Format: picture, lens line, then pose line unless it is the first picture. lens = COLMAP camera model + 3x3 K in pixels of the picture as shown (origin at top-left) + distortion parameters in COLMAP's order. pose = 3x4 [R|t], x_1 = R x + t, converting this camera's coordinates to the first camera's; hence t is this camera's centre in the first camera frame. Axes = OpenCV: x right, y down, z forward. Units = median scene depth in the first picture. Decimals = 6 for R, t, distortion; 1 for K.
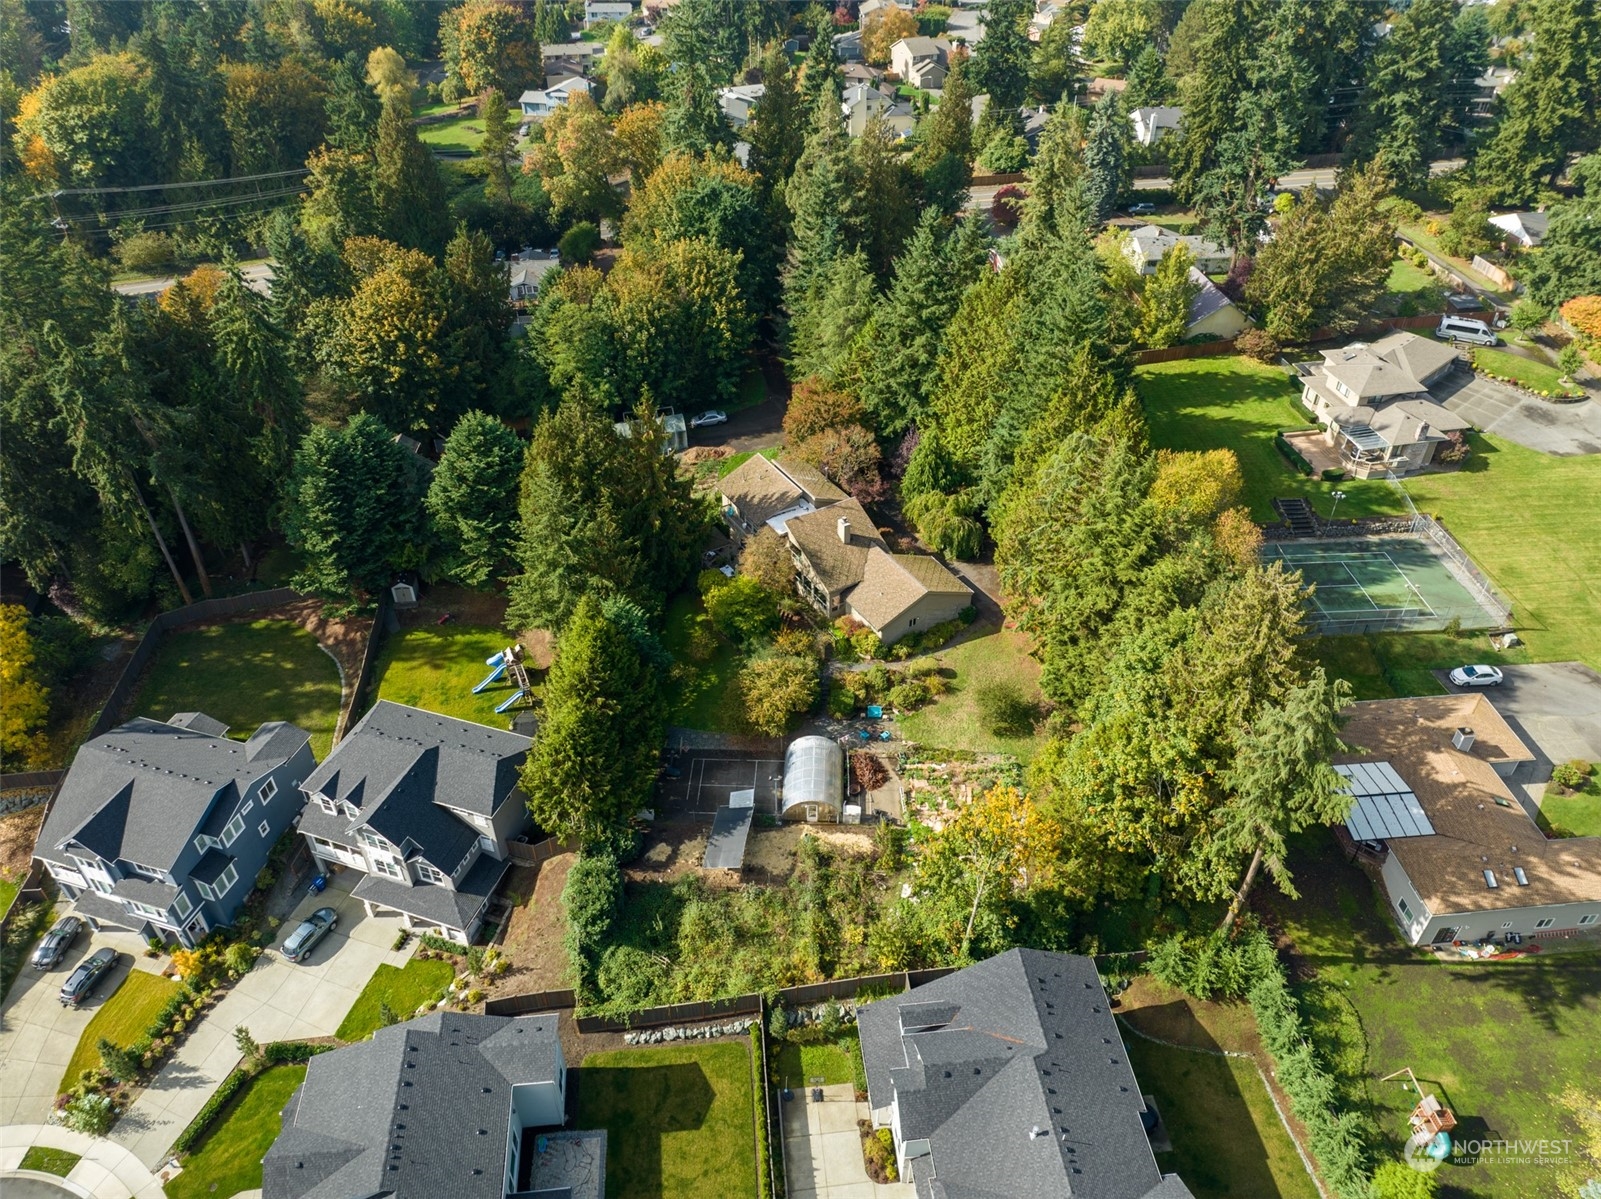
lens RADIAL K [[1123.3, 0, 805.6], [0, 1123.3, 595.9], [0, 0, 1]] dist [-0.042261, 0.004370]
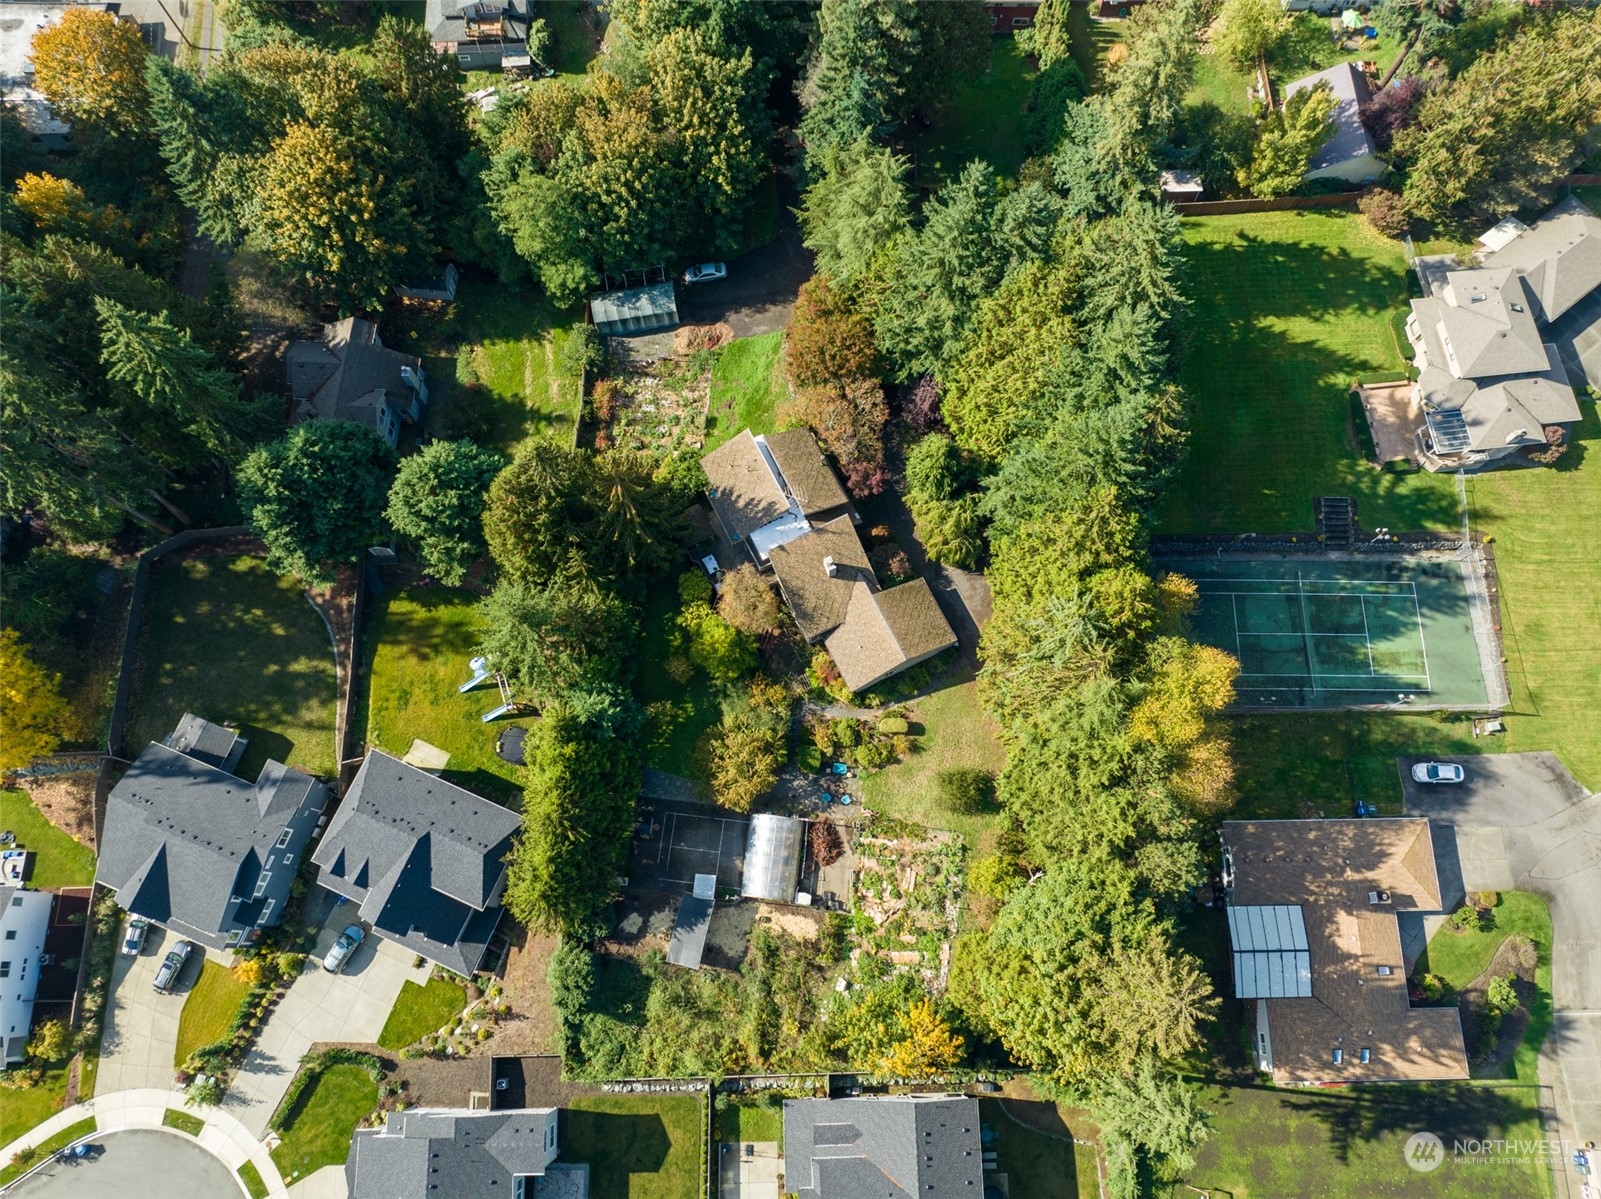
lens RADIAL K [[1127.3, 0, 800.5], [0, 1127.3, 599.5], [0, 0, 1]] dist [-0.043161, -0.000204]
pose [[0.996431, 0.080212, -0.026309, 0.042728], [-0.051182, 0.821893, 0.567338, -0.663736], [0.067131, -0.563966, 0.823065, 0.237678]]
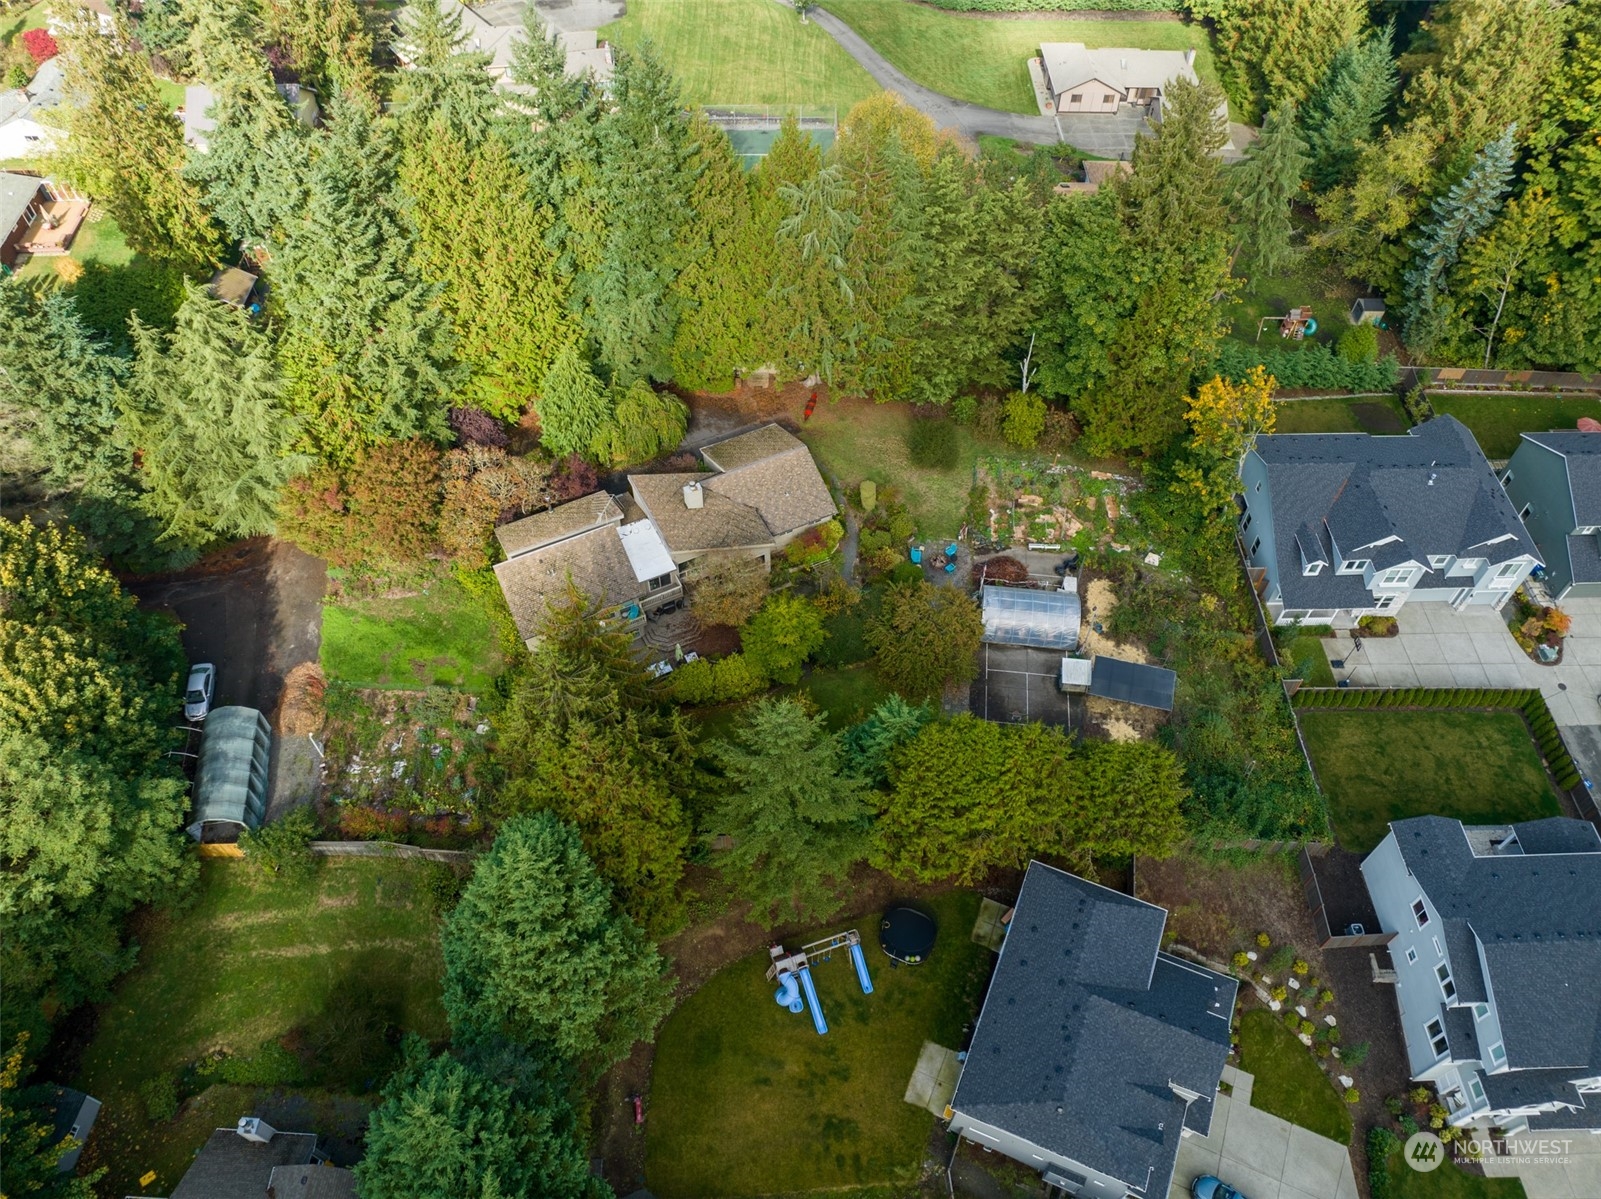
lens RADIAL K [[1127.3, 0, 800.5], [0, 1127.3, 599.5], [0, 0, 1]] dist [-0.043161, -0.000204]
pose [[0.081803, -0.789144, 0.608736, -0.560683], [0.607322, 0.523754, 0.597363, -0.506677], [-0.790233, 0.320832, 0.522109, 0.655729]]
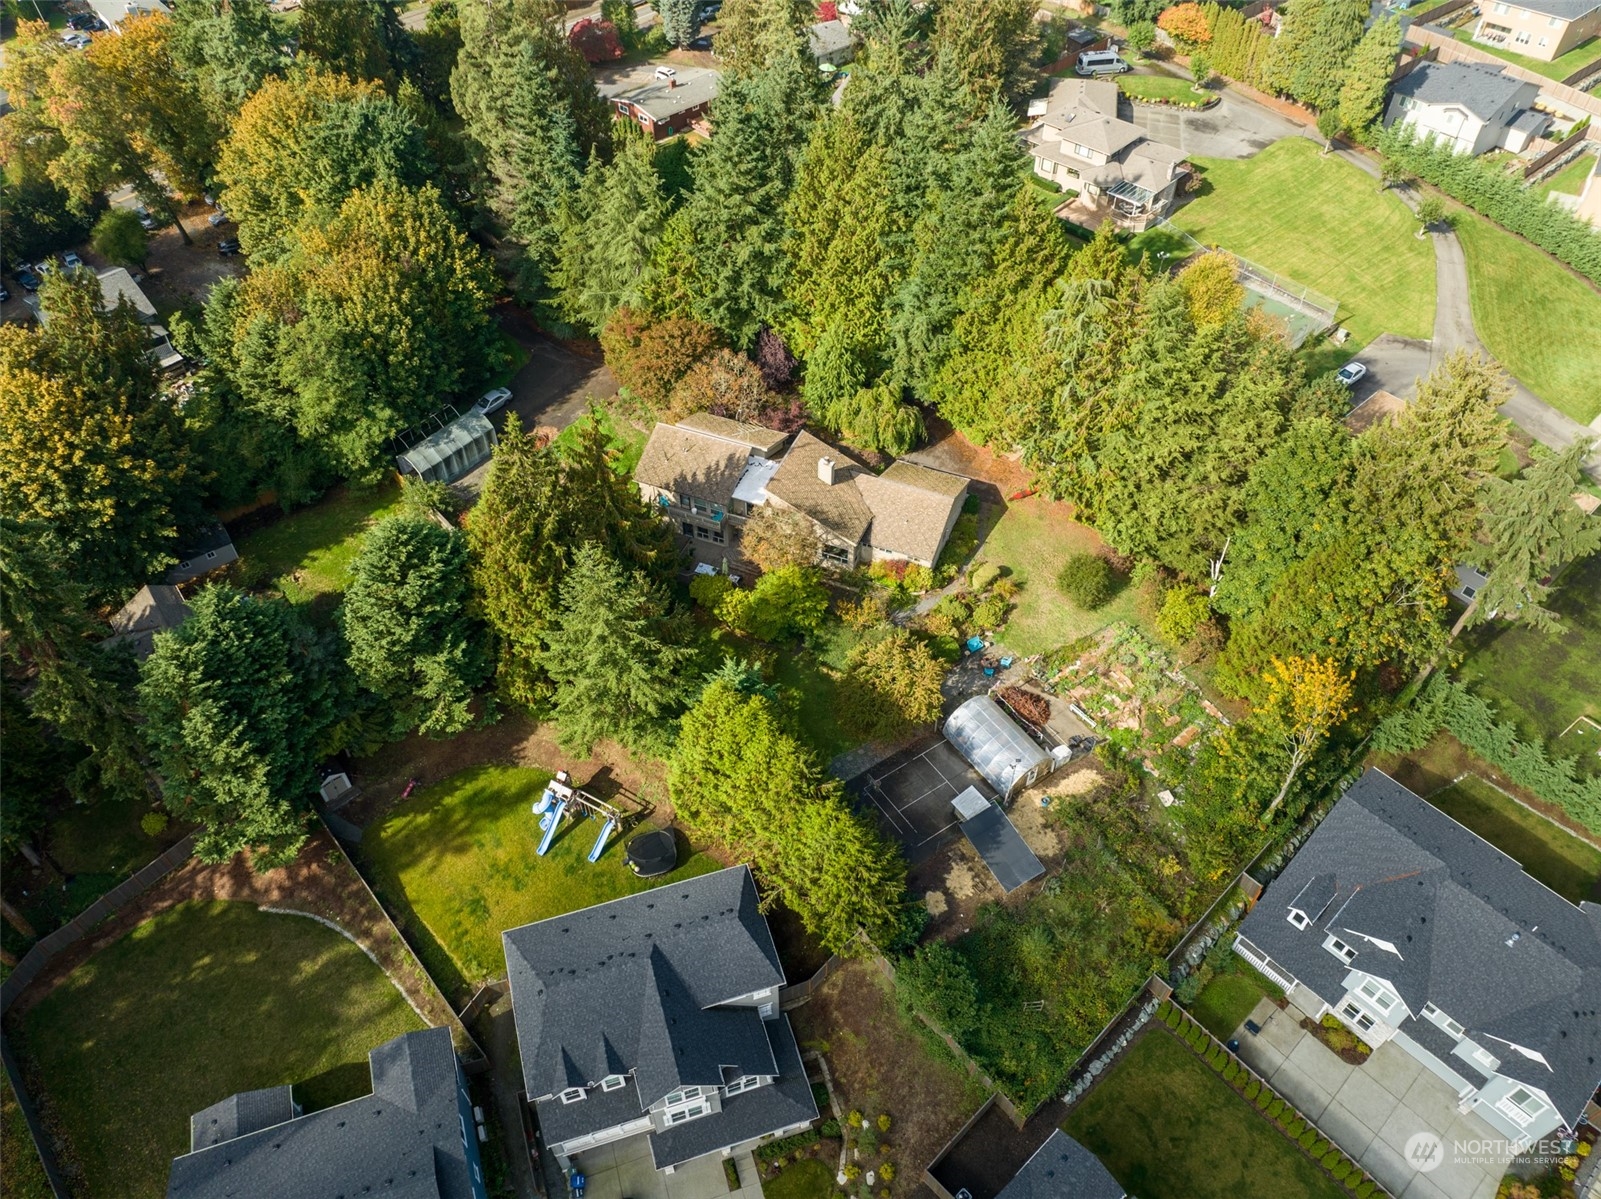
lens RADIAL K [[1127.3, 0, 800.5], [0, 1127.3, 599.5], [0, 0, 1]] dist [-0.043161, -0.000204]
pose [[0.807810, -0.430633, 0.402489, -0.434880], [0.362583, 0.901391, 0.236703, -0.211361], [-0.464732, -0.045275, 0.884293, 0.275592]]
